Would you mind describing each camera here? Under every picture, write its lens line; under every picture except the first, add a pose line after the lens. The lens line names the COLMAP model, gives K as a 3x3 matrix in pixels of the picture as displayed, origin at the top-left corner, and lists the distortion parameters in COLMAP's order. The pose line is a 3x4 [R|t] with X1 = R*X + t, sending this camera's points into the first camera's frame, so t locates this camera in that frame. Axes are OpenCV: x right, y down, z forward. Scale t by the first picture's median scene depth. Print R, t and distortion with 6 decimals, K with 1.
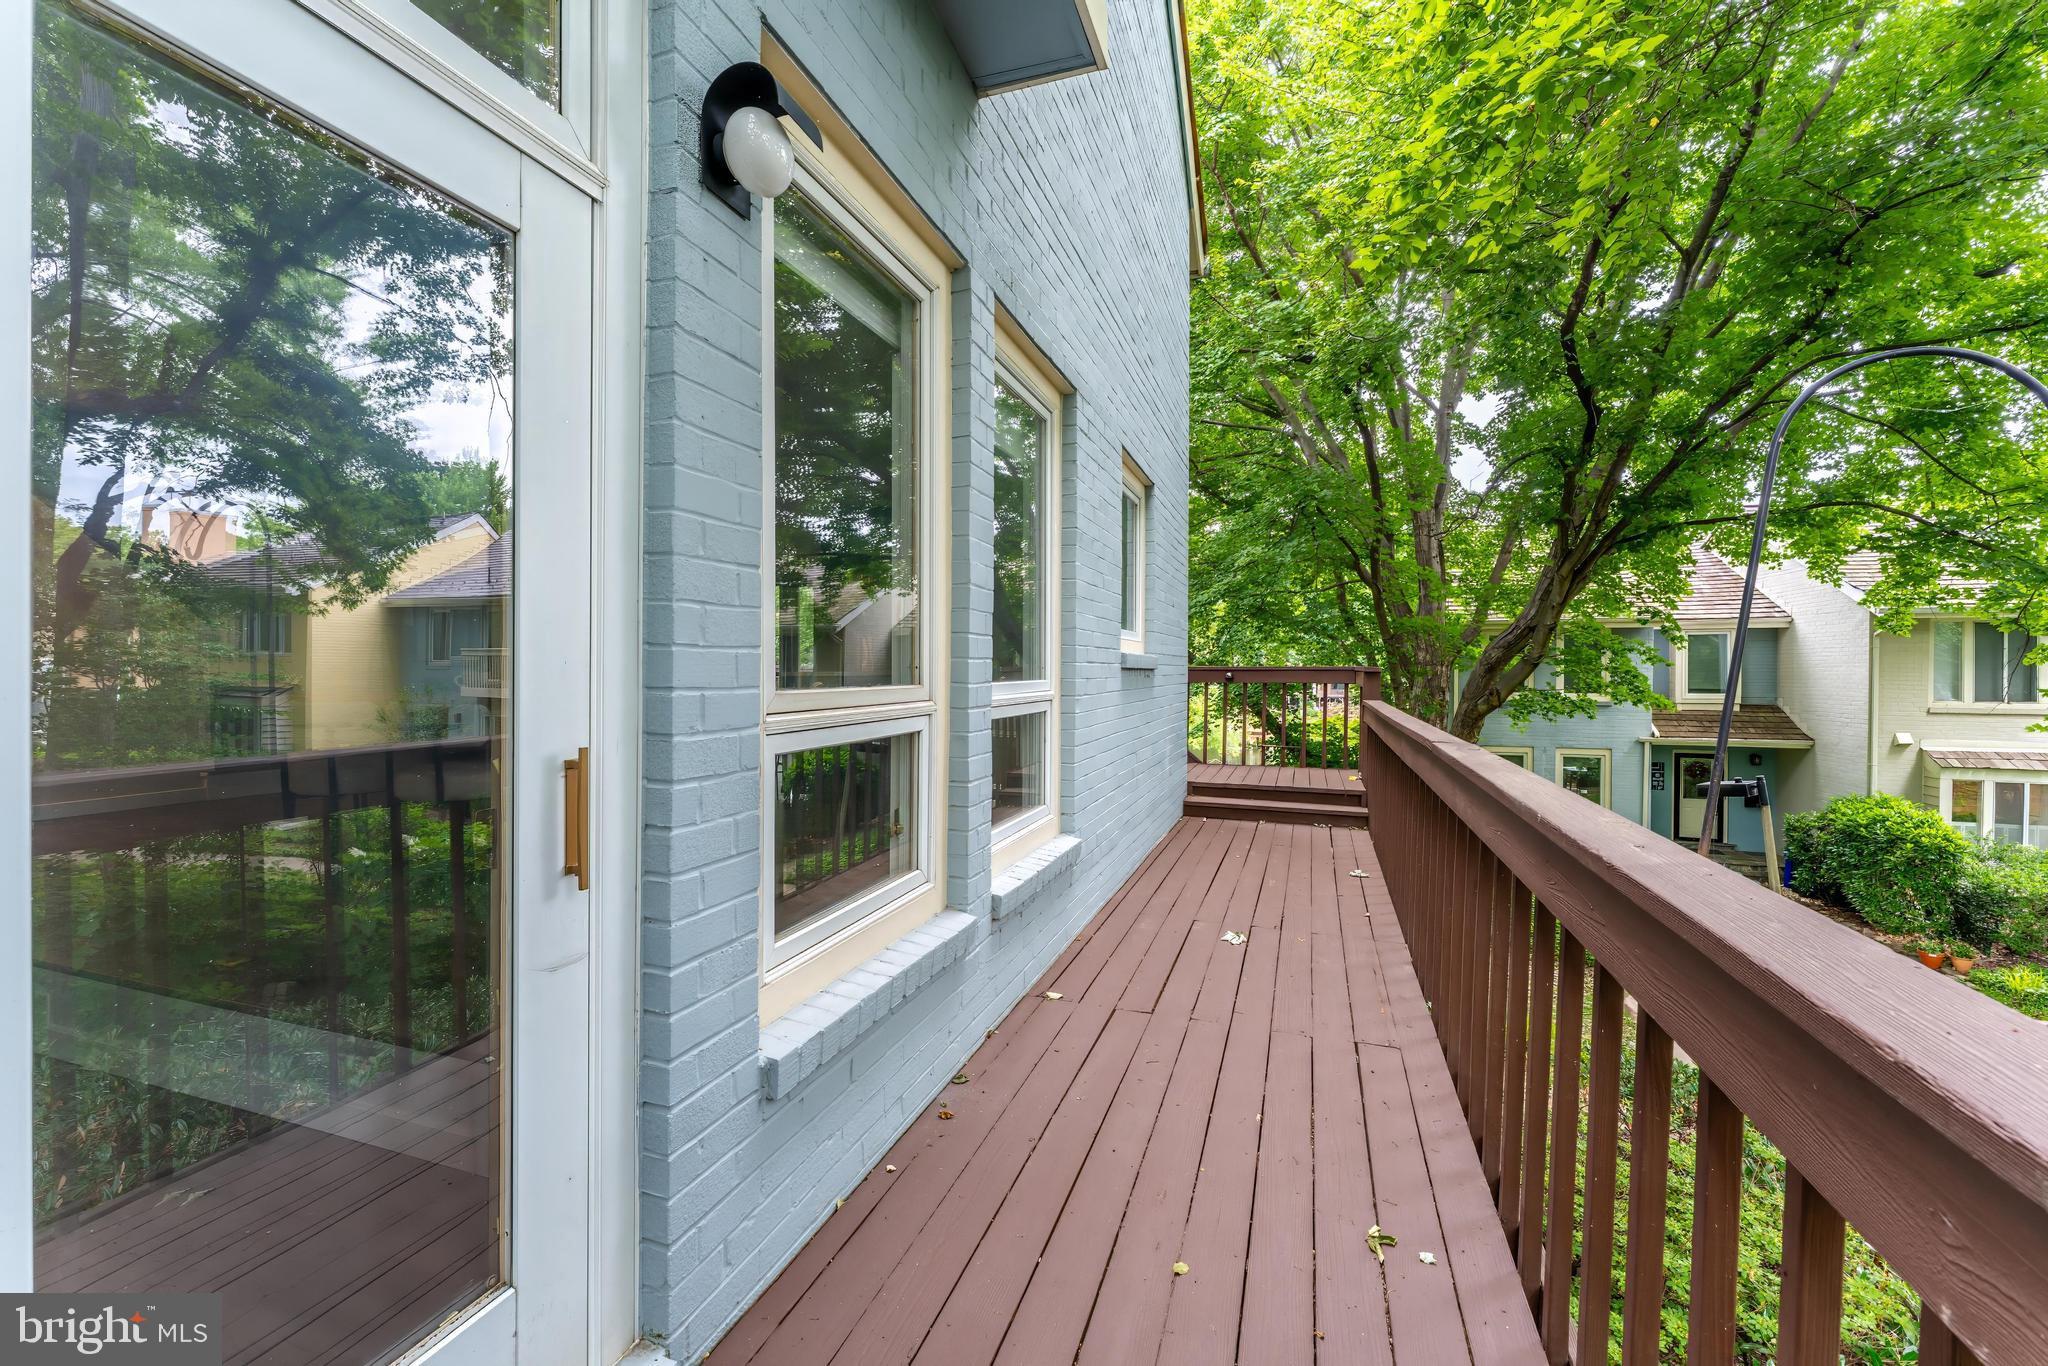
lens RADIAL K [[834.5, 0, 1032.8], [0, 834.5, 679.5], [0, 0, 1]] dist [0.002138, 0.000103]
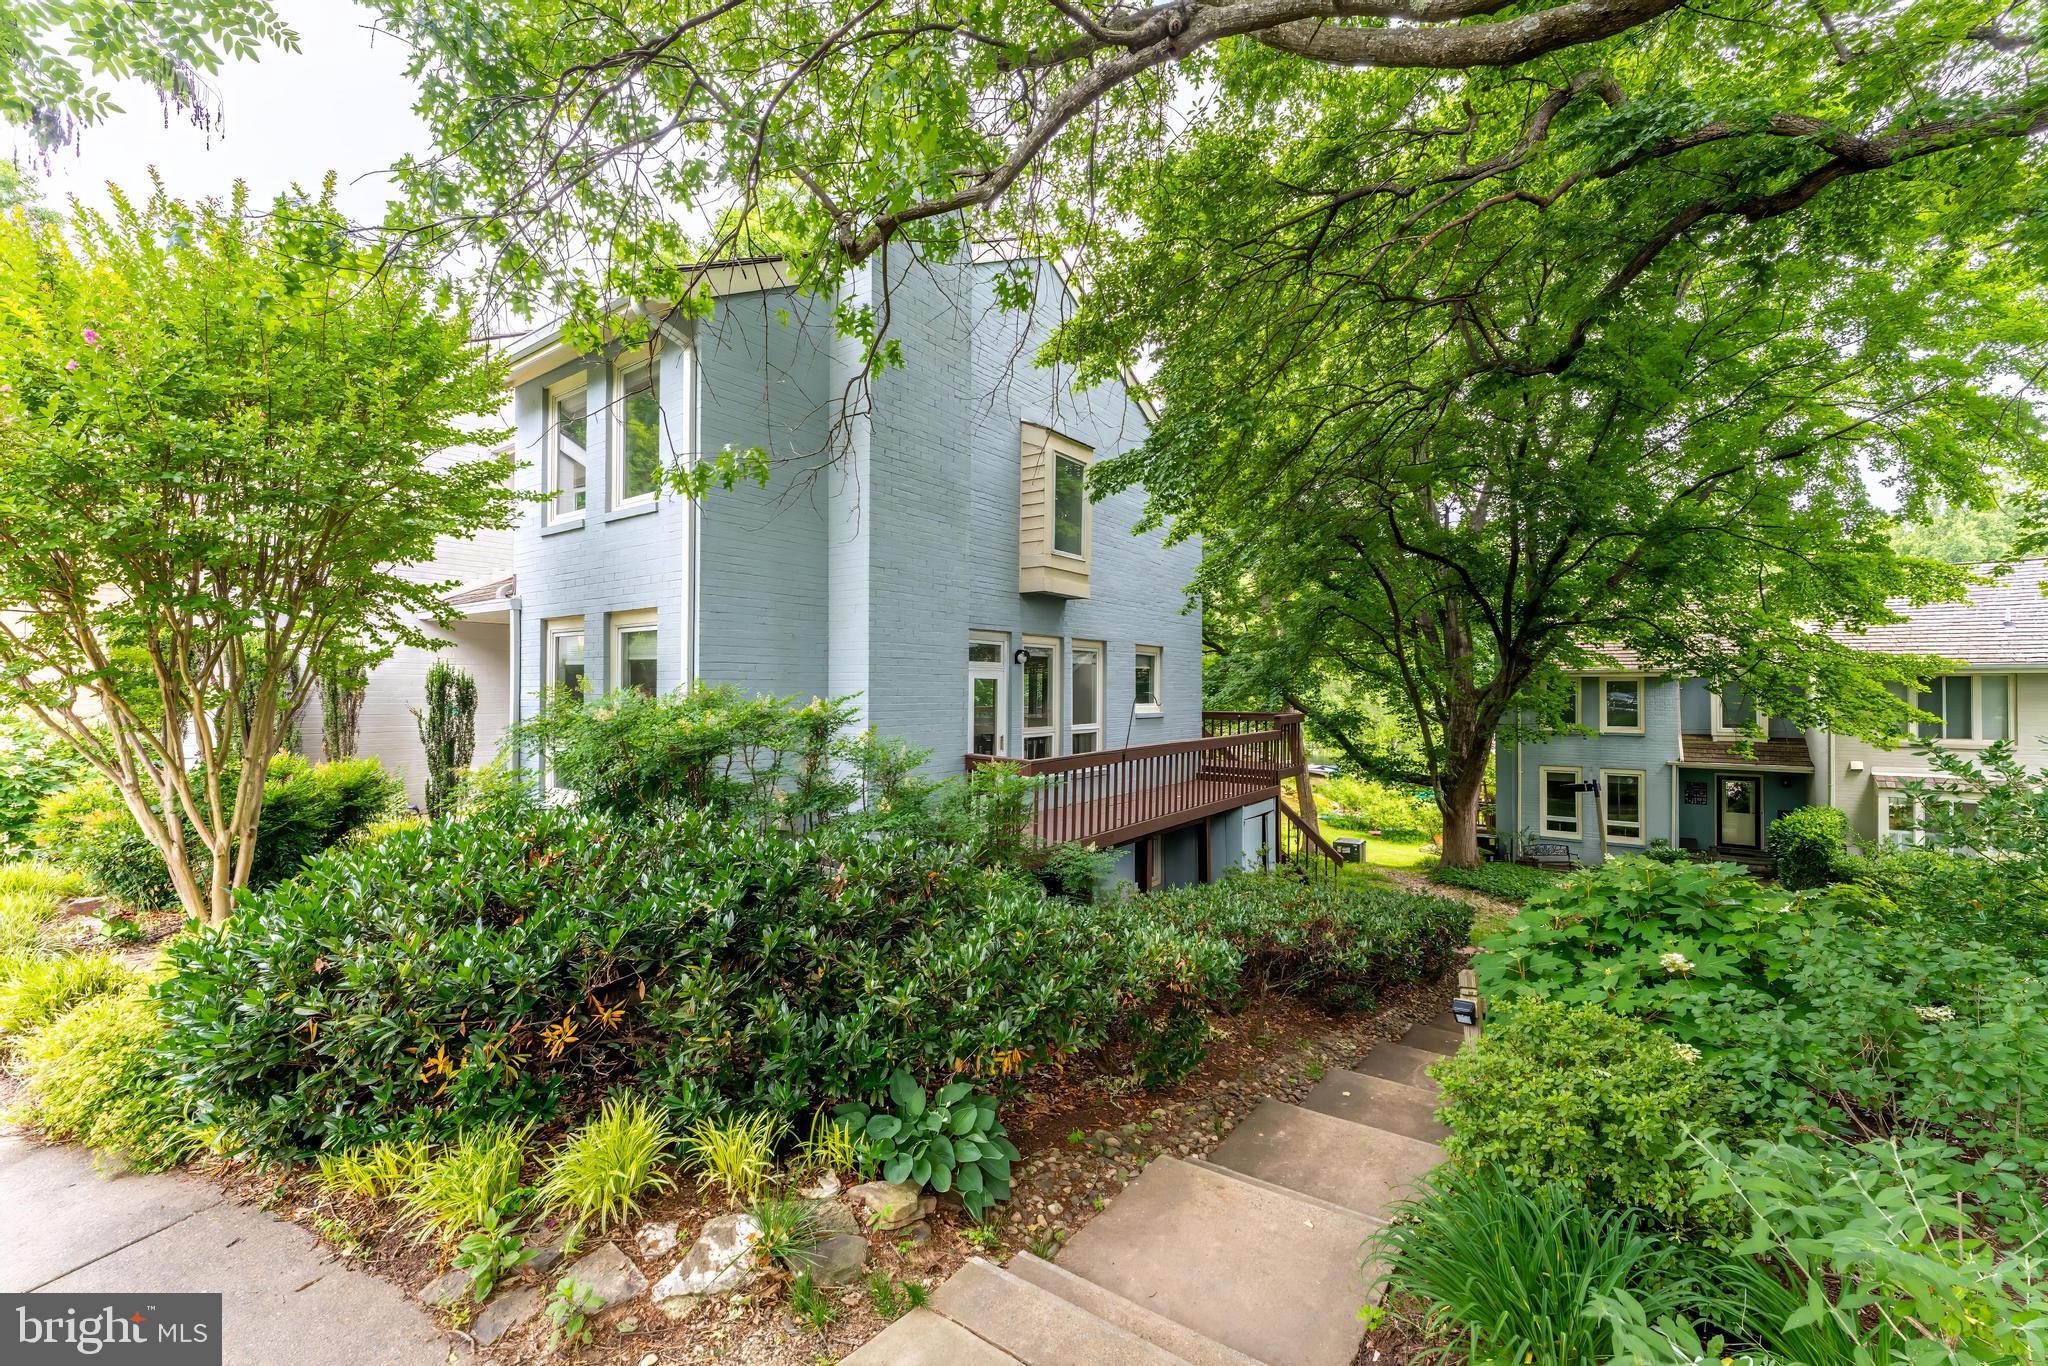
lens RADIAL K [[834.5, 0, 1032.8], [0, 834.5, 679.5], [0, 0, 1]] dist [0.002138, 0.000103]
pose [[0.957100, -0.001907, -0.289751, 0.298852], [-0.005299, 0.999696, -0.024083, -0.038561], [0.289709, 0.024585, 0.956799, -0.949975]]
